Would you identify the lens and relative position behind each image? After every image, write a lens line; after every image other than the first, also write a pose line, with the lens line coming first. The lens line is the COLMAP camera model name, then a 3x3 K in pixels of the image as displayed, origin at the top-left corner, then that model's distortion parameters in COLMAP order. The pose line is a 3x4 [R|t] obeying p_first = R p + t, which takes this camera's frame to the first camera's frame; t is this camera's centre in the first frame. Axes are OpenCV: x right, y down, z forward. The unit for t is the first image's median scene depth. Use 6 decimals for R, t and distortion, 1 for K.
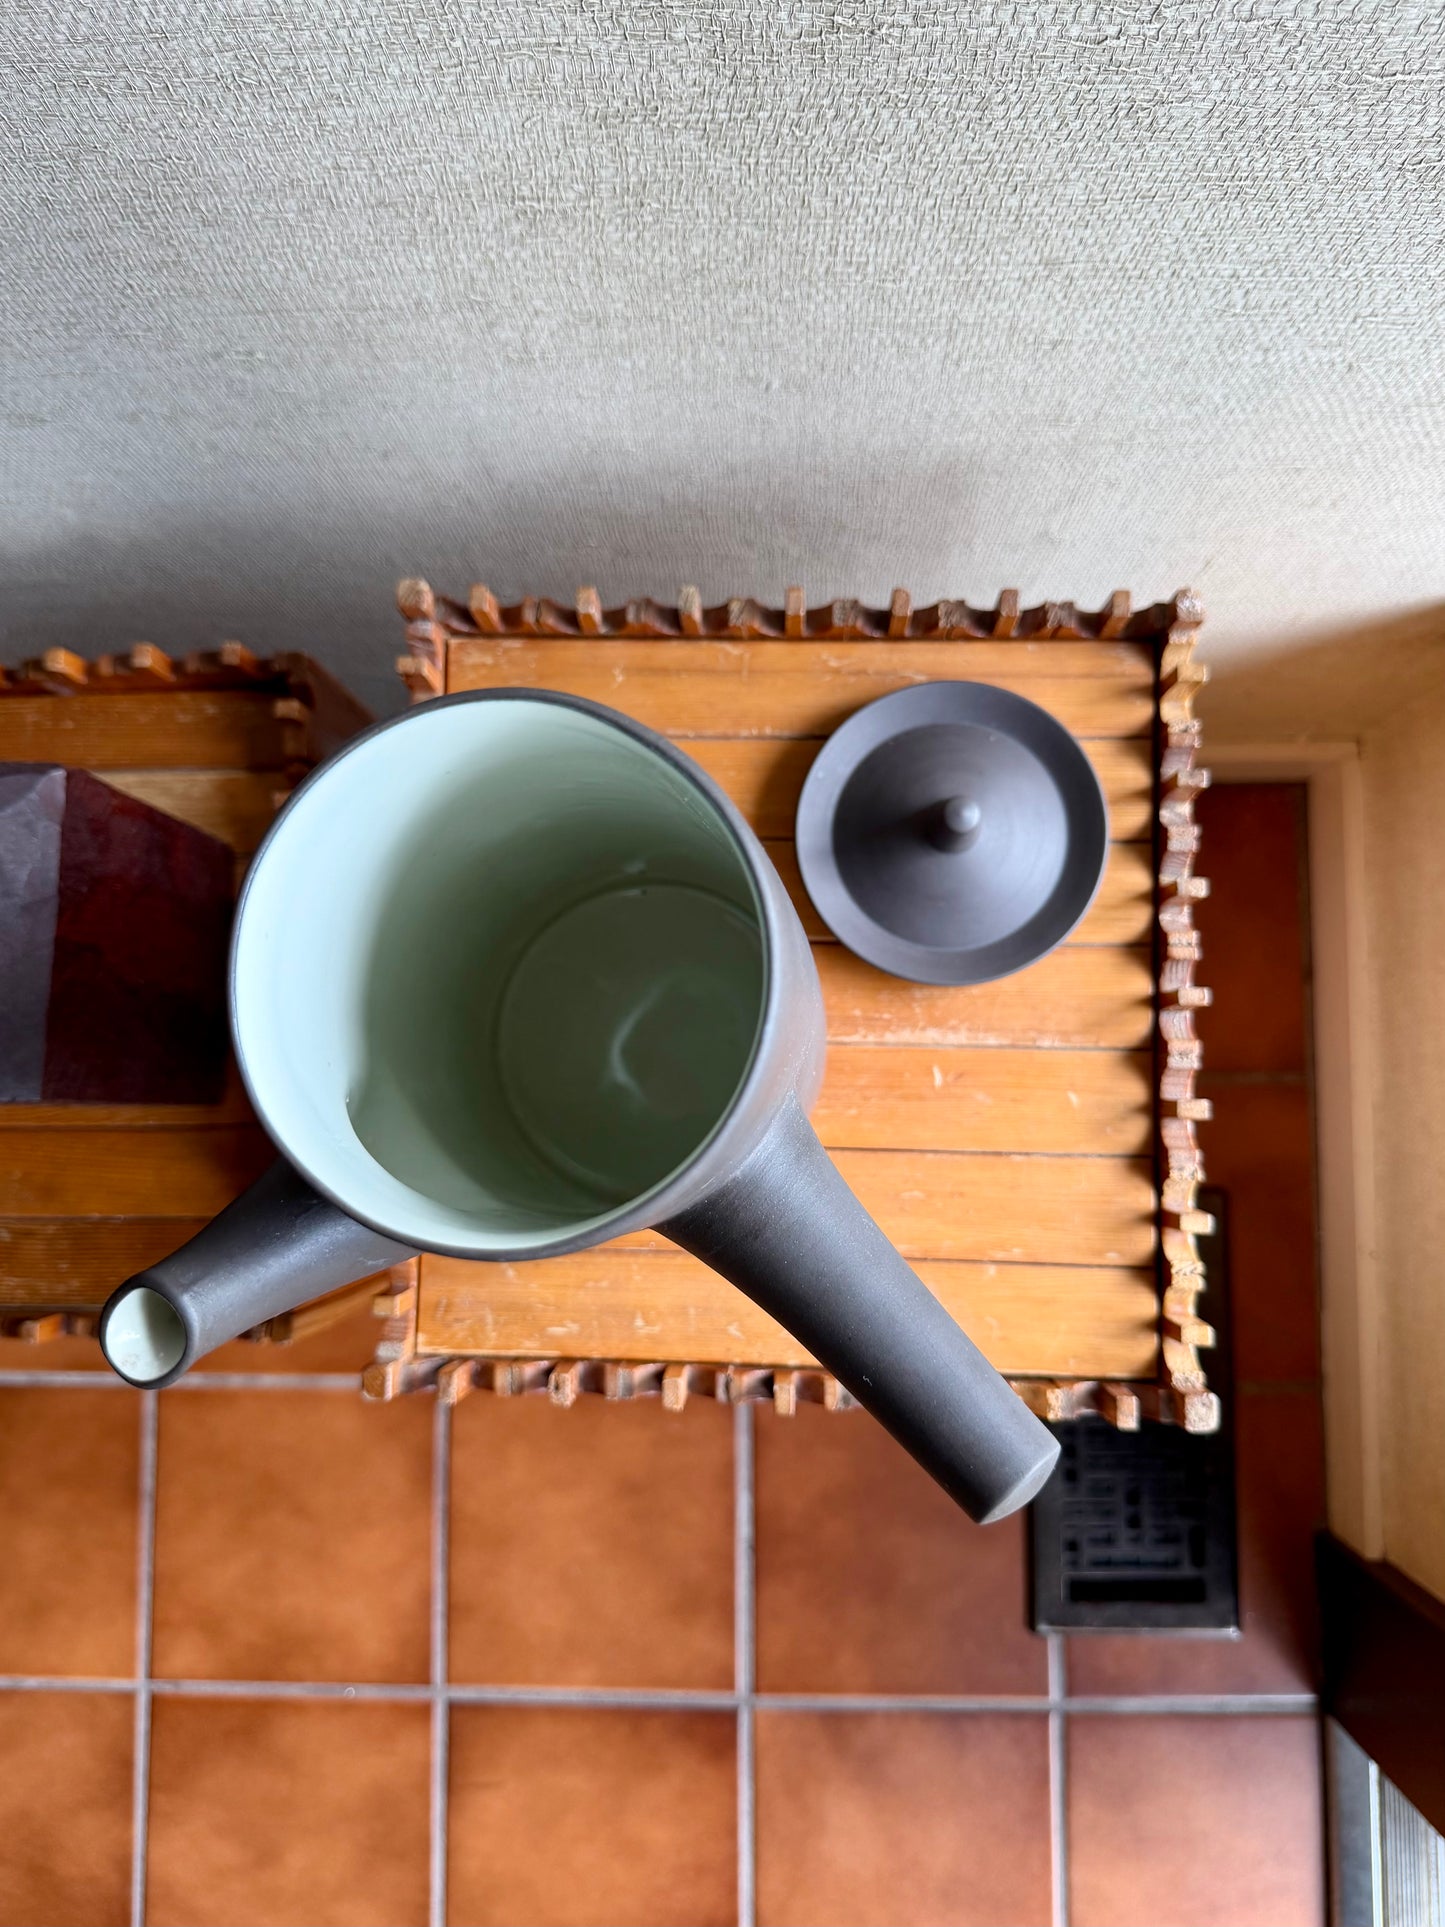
lens RADIAL K [[1424.4, 0, 720.6], [0, 1424.4, 956.1], [0, 0, 1]] dist [-0.020341, -0.008968]
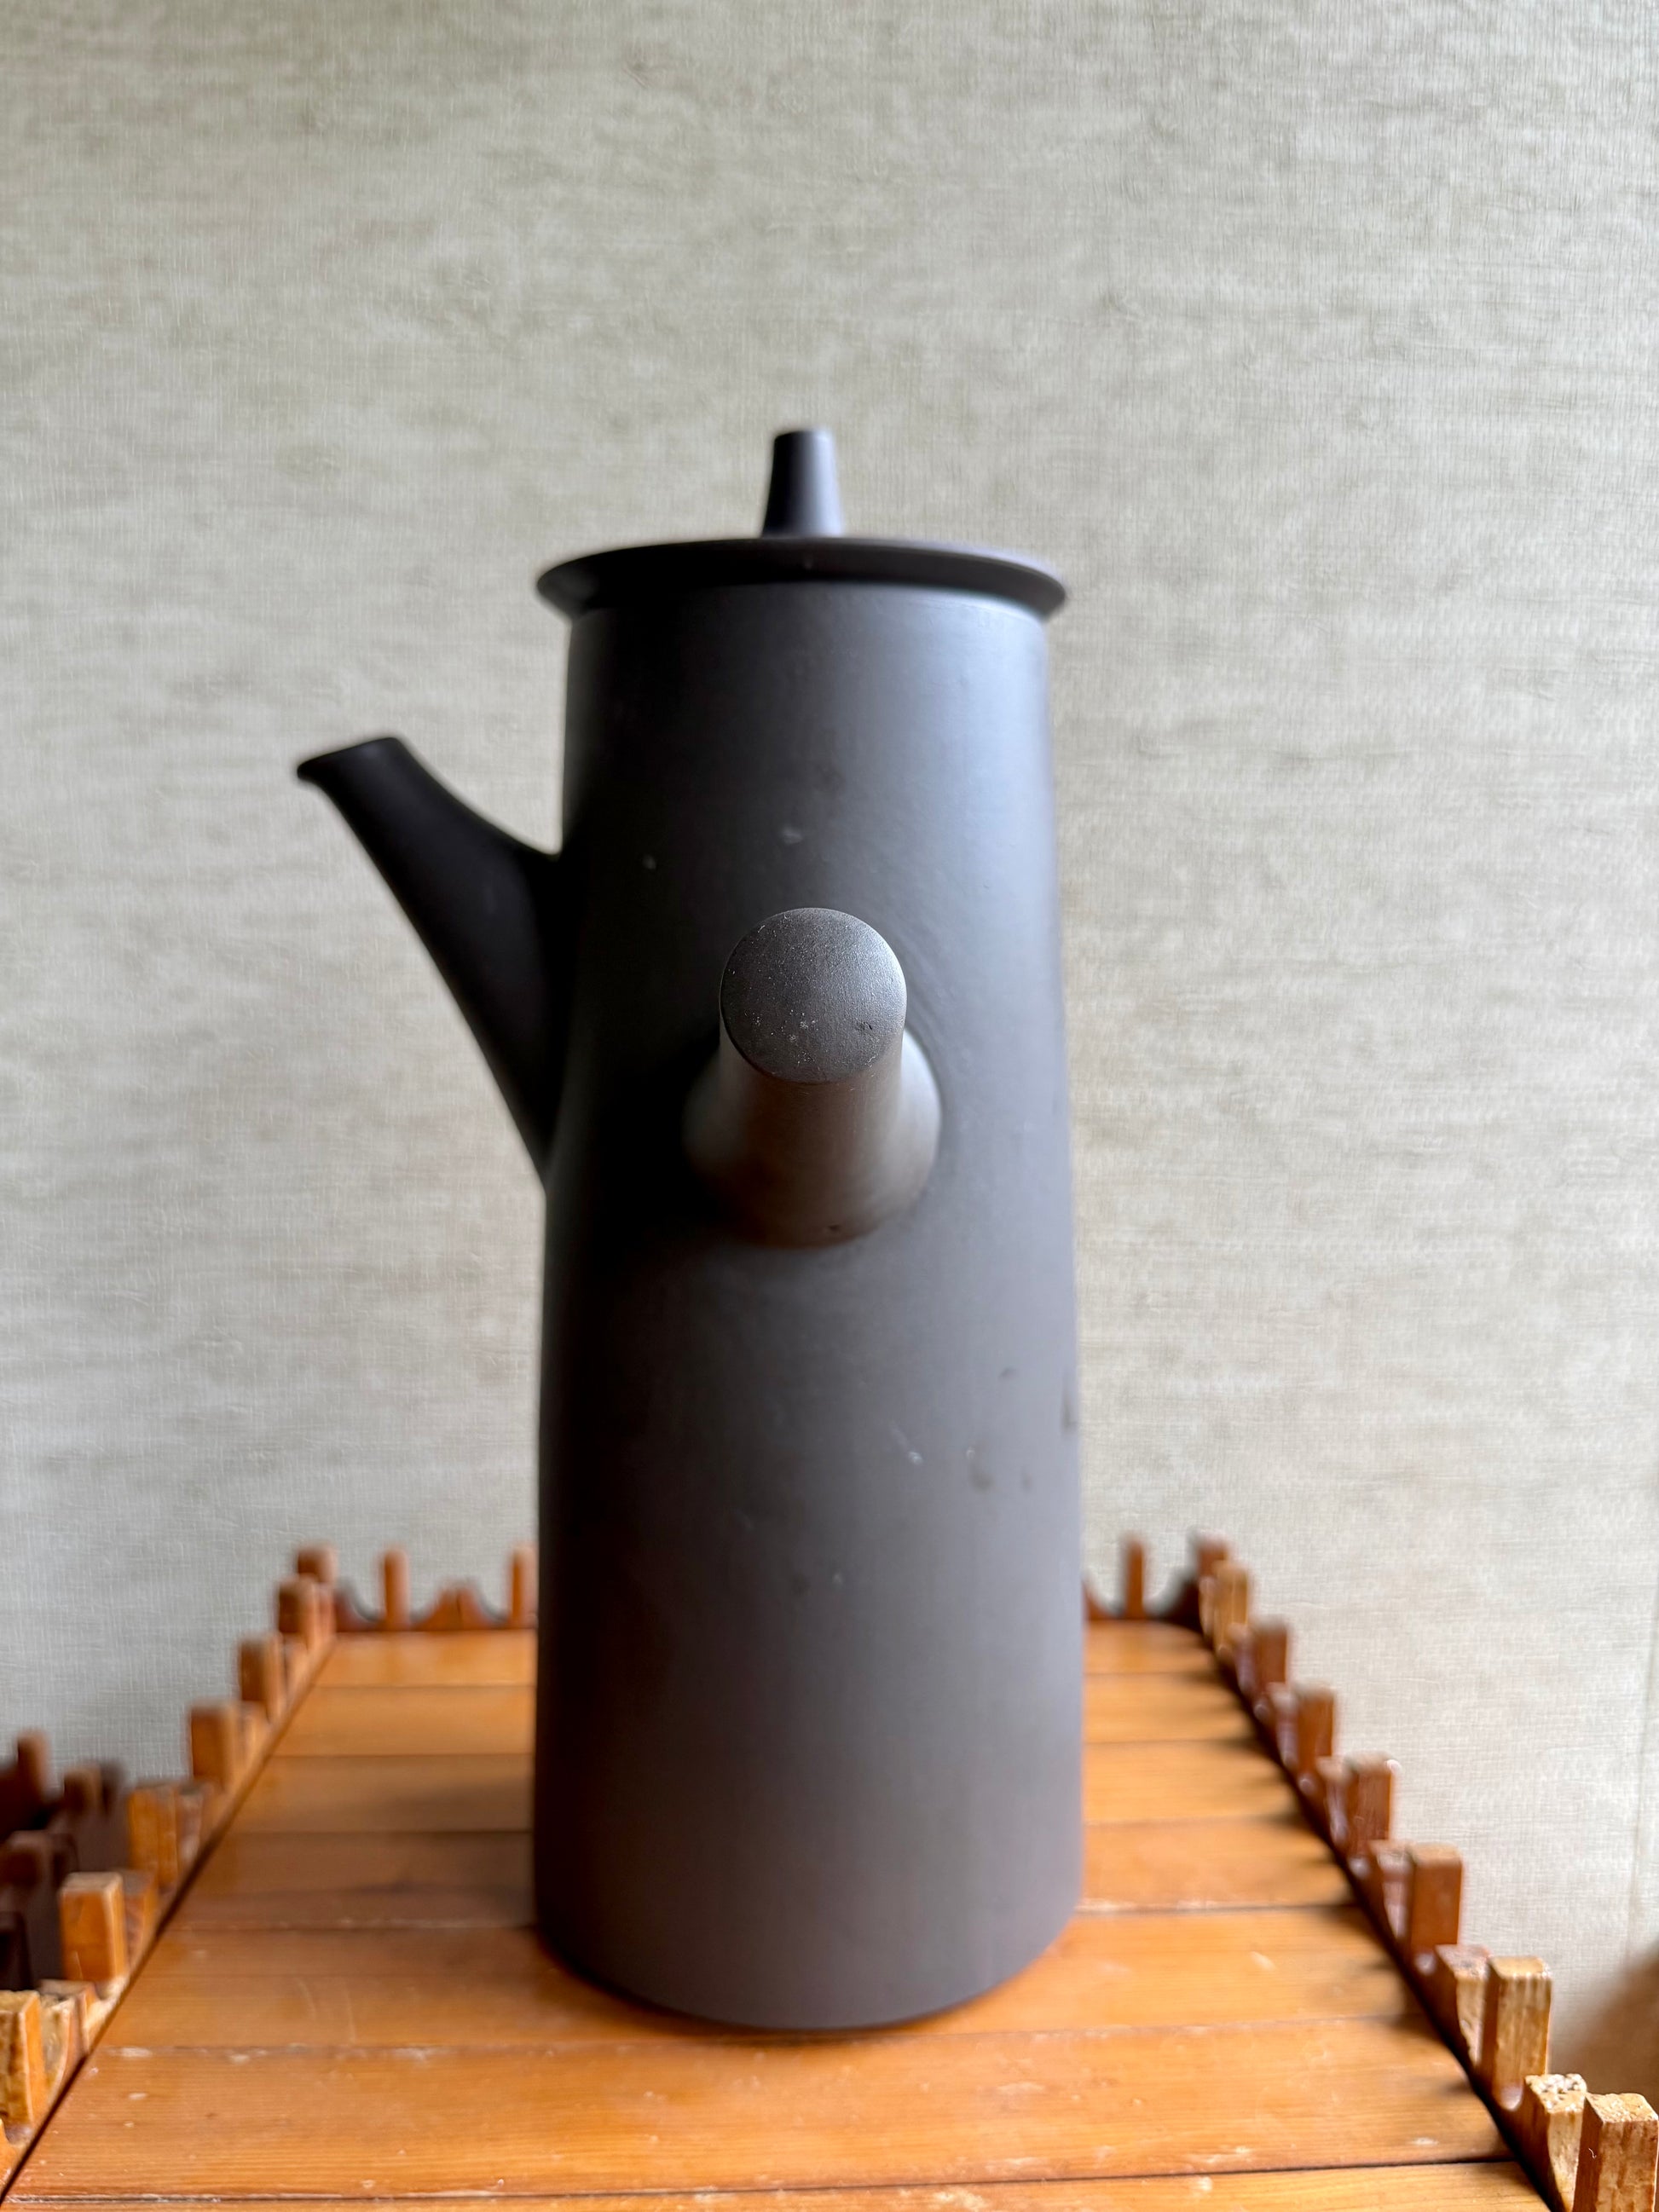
lens RADIAL K [[1635.2, 0, 827.4], [0, 1635.2, 1097.6], [0, 0, 1]] dist [-0.020341, -0.008968]
pose [[0.996241, 0.046582, 0.073040, 0.004841], [0.062059, 0.204518, -0.976894, 0.683790], [-0.060444, 0.977754, 0.200858, 0.539157]]
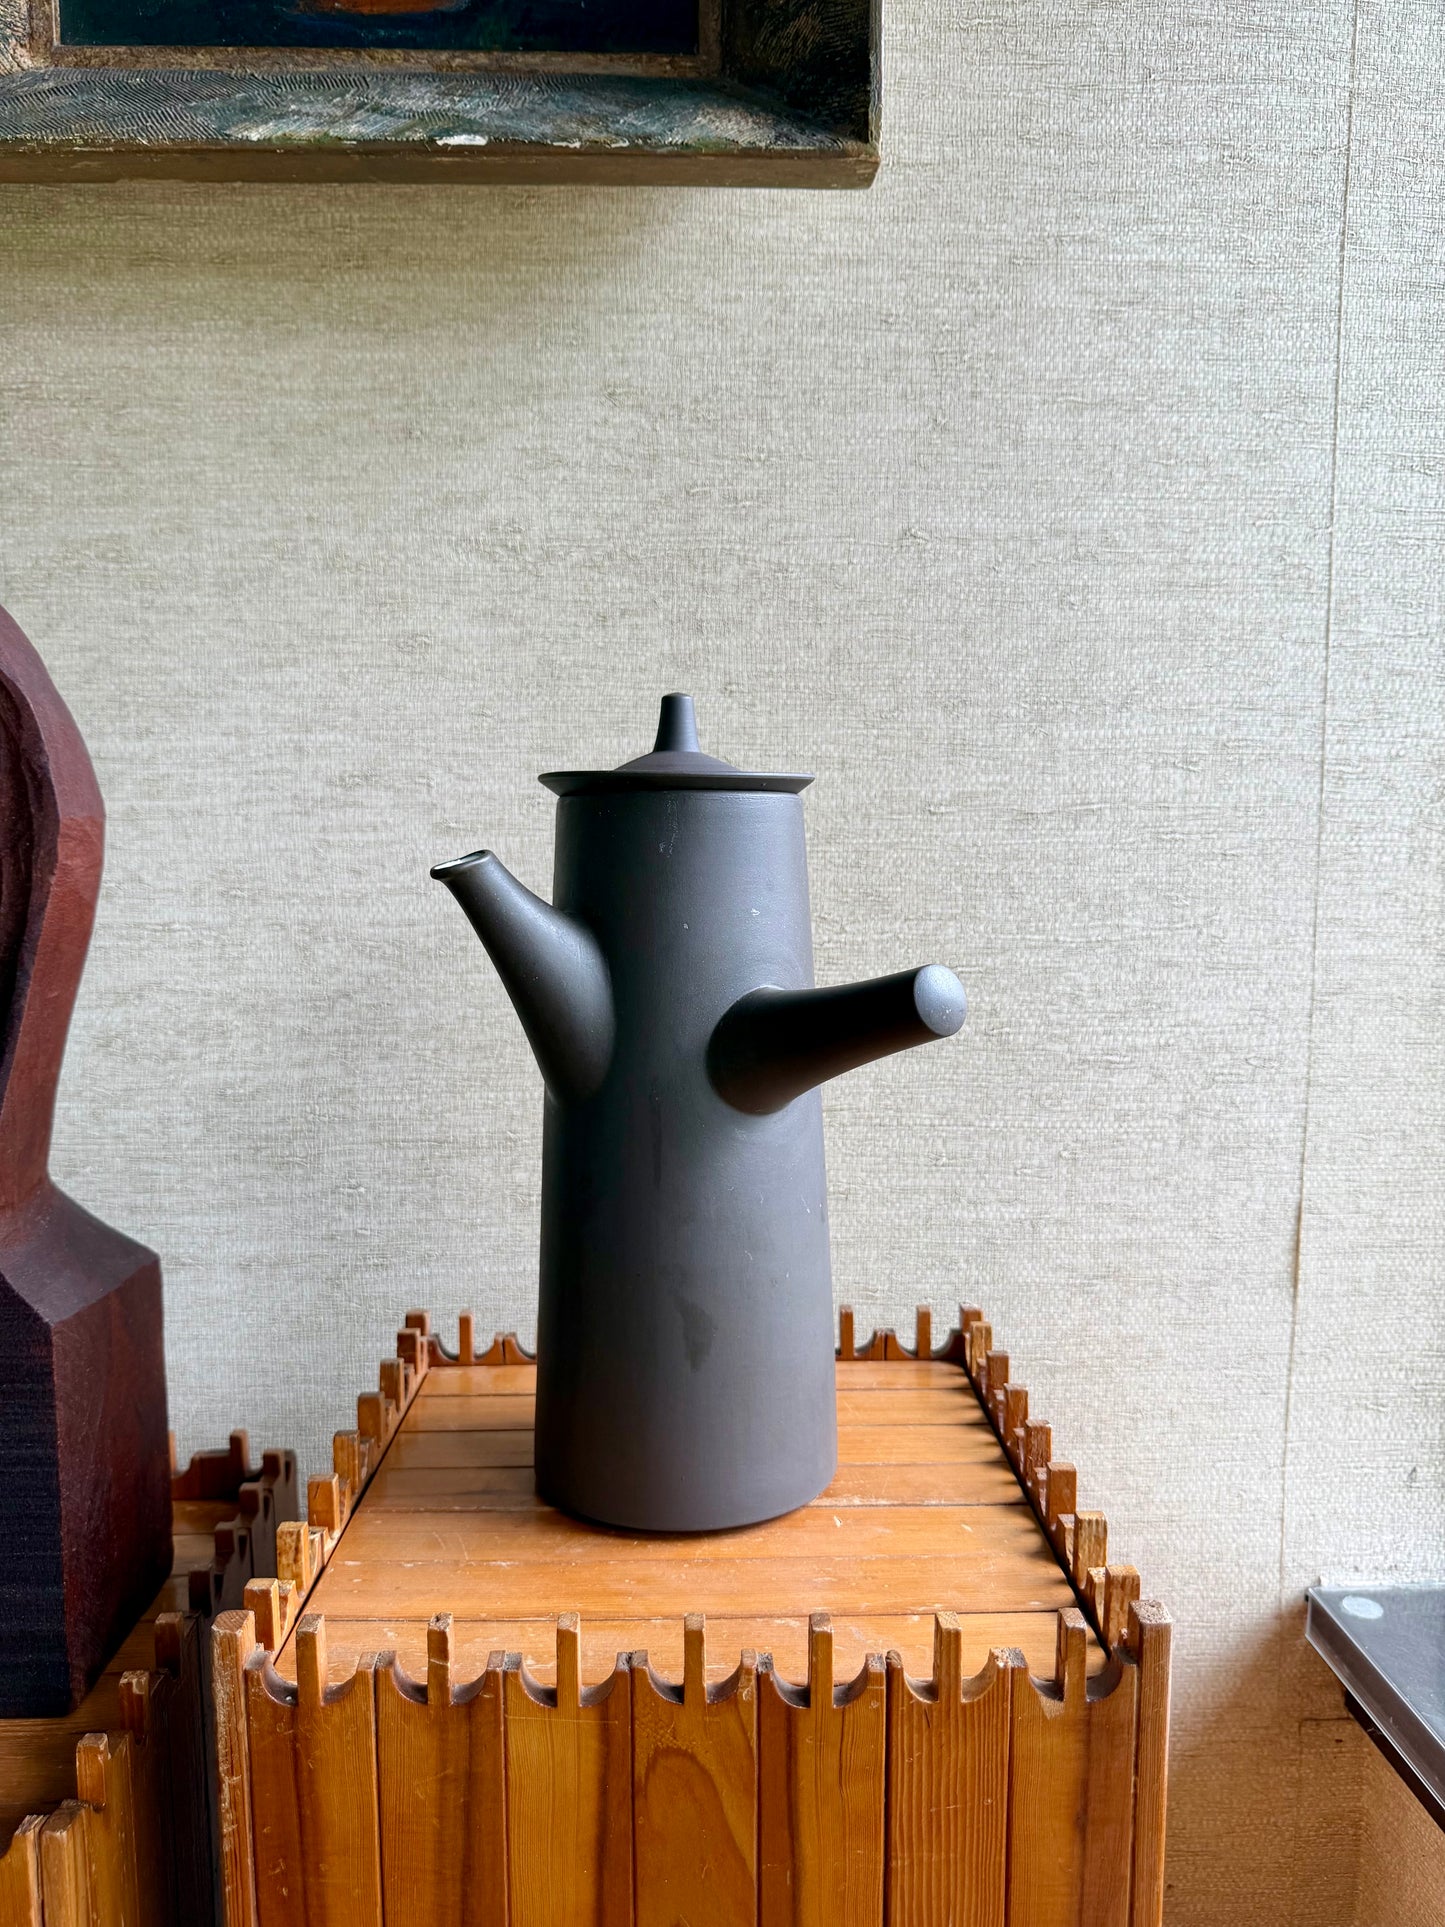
lens RADIAL K [[1349.8, 0, 723.3], [0, 1349.8, 968.7], [0, 0, 1]] dist [0.002077, -0.019626]
pose [[0.998088, 0.042510, 0.044858, 0.006771], [0.036289, 0.184411, -0.982179, 1.020264], [-0.050025, 0.981930, 0.182516, 0.429124]]
